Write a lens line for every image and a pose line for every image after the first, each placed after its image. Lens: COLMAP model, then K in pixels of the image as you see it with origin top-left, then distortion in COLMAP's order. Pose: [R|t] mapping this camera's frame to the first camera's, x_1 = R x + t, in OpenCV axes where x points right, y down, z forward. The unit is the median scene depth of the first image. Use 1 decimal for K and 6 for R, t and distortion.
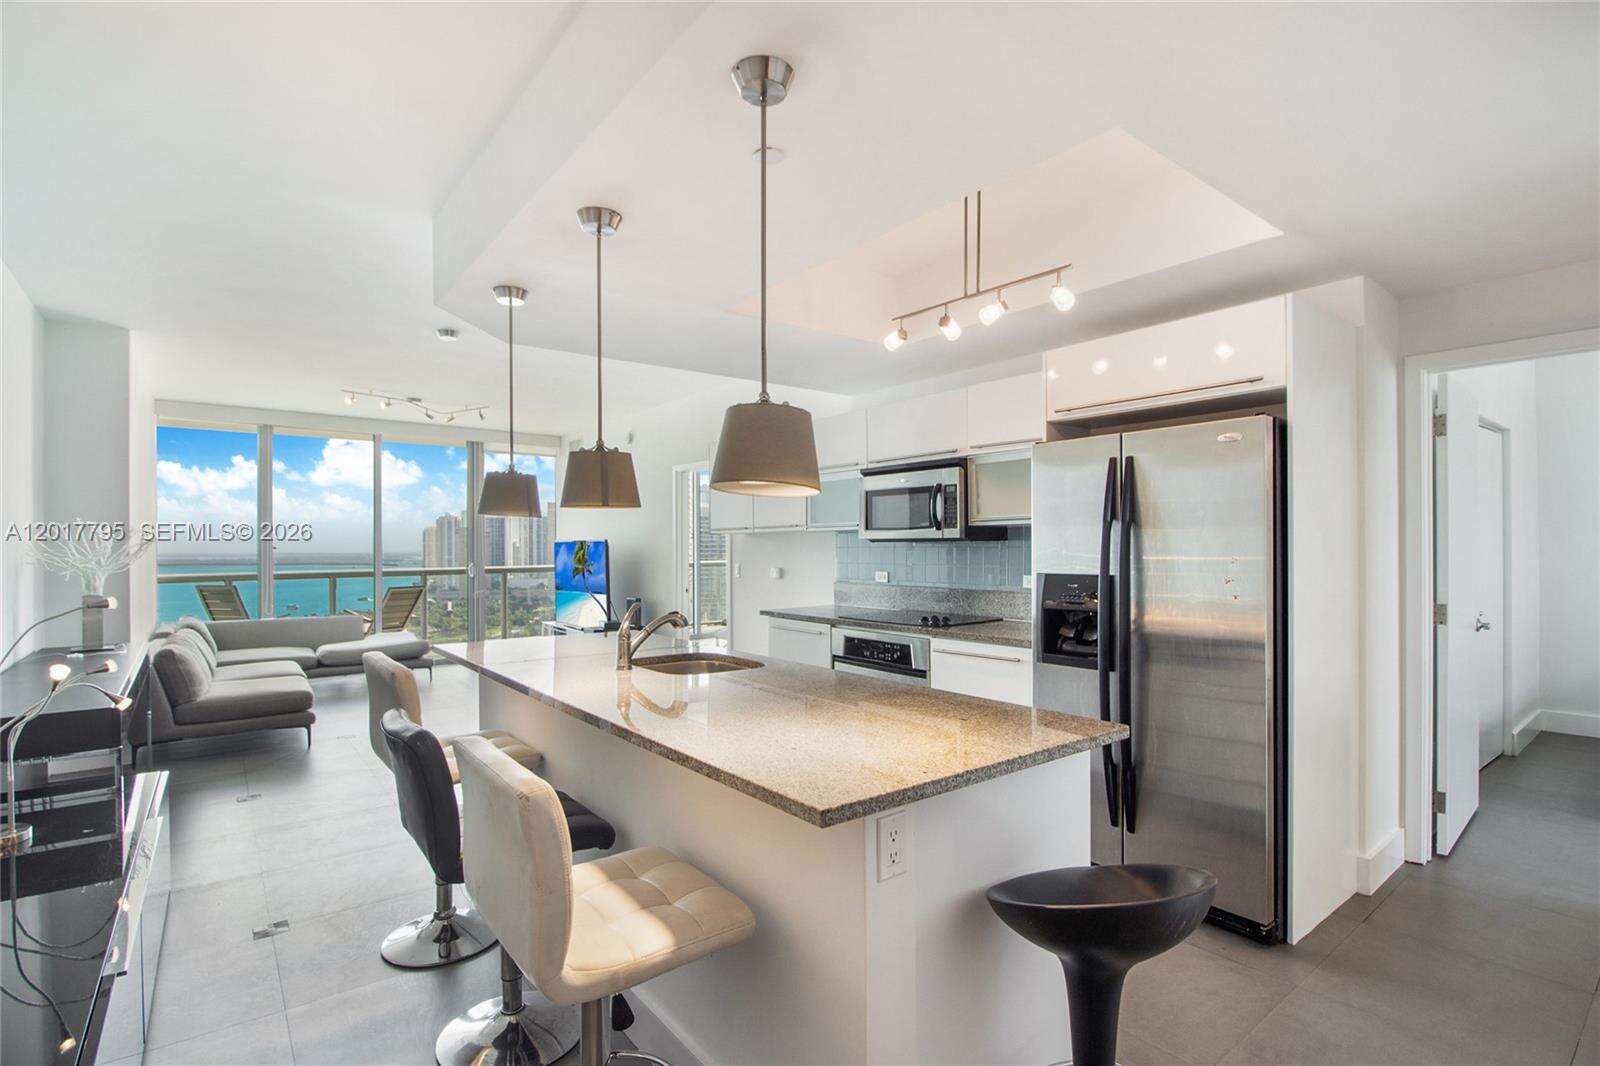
lens RADIAL K [[756.1, 0, 798.1], [0, 756.1, 535.9], [0, 0, 1]] dist [-0.021585, -0.002462]
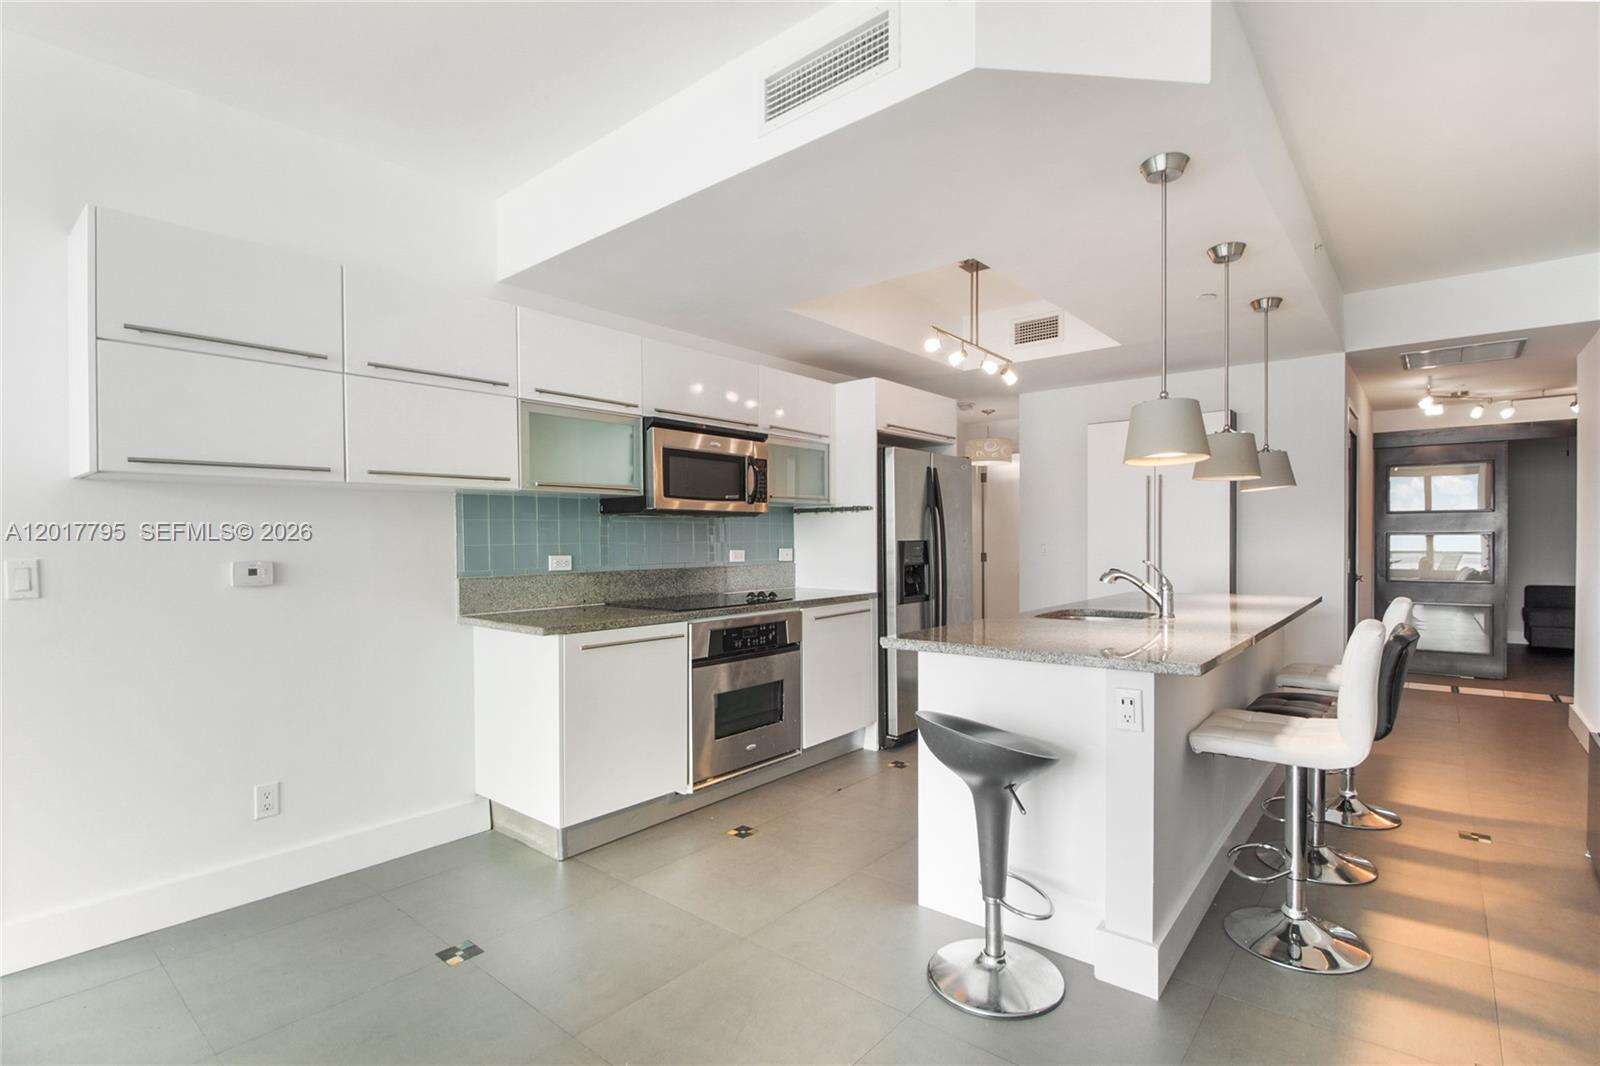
lens RADIAL K [[756.1, 0, 797.3], [0, 756.1, 544.0], [0, 0, 1]] dist [-0.021585, -0.002462]
pose [[-0.206920, 0.001777, 0.978356, -0.782015], [-0.002987, 0.999993, -0.002448, 0.046355], [-0.978353, -0.003428, -0.206913, 1.149865]]
